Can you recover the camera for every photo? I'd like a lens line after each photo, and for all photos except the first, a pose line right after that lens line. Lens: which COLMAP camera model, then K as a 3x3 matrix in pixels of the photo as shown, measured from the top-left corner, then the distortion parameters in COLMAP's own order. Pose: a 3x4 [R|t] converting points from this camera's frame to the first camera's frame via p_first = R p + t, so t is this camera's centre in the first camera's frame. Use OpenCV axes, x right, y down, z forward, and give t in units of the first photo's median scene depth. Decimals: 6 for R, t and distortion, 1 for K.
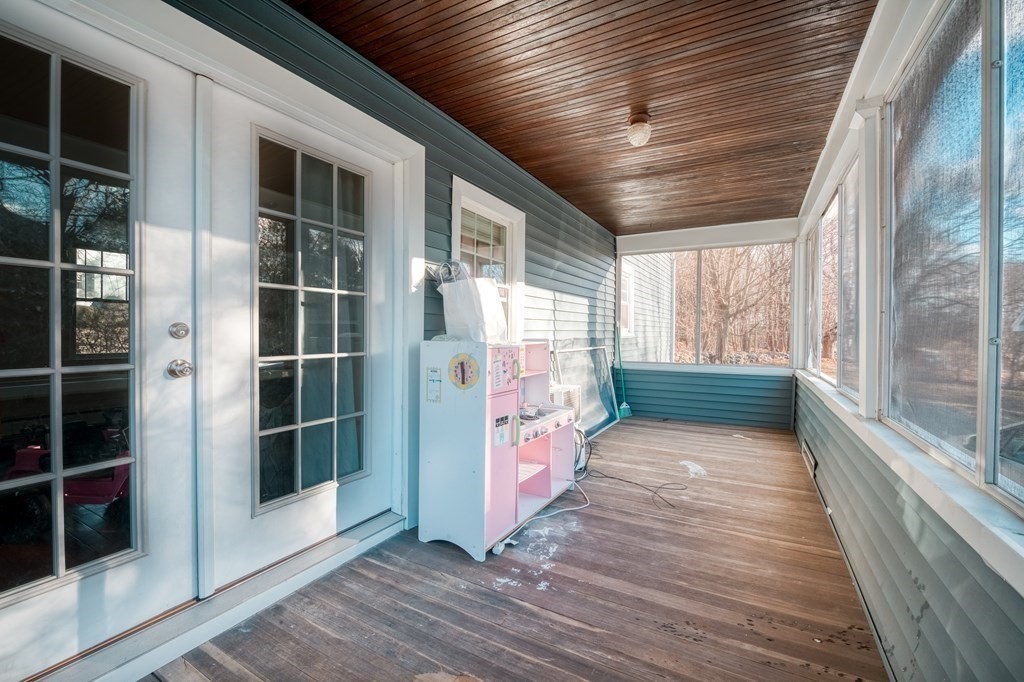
lens RADIAL K [[413.5, 0, 515.6], [0, 413.5, 337.4], [0, 0, 1]] dist [-0.011126, -0.001502]
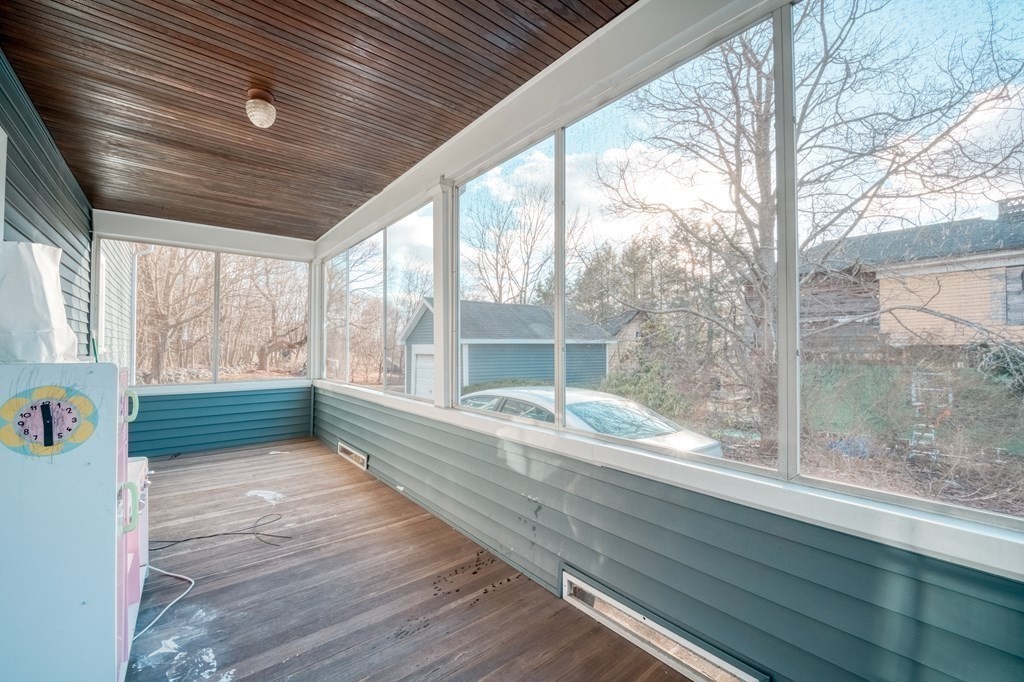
lens RADIAL K [[413.5, 0, 515.5], [0, 413.5, 341.2], [0, 0, 1]] dist [-0.011126, -0.001502]
pose [[0.385470, 0.008590, 0.922680, -0.249211], [0.013644, 0.999794, -0.015008, -0.001572], [-0.922620, 0.018374, 0.385273, 0.175078]]
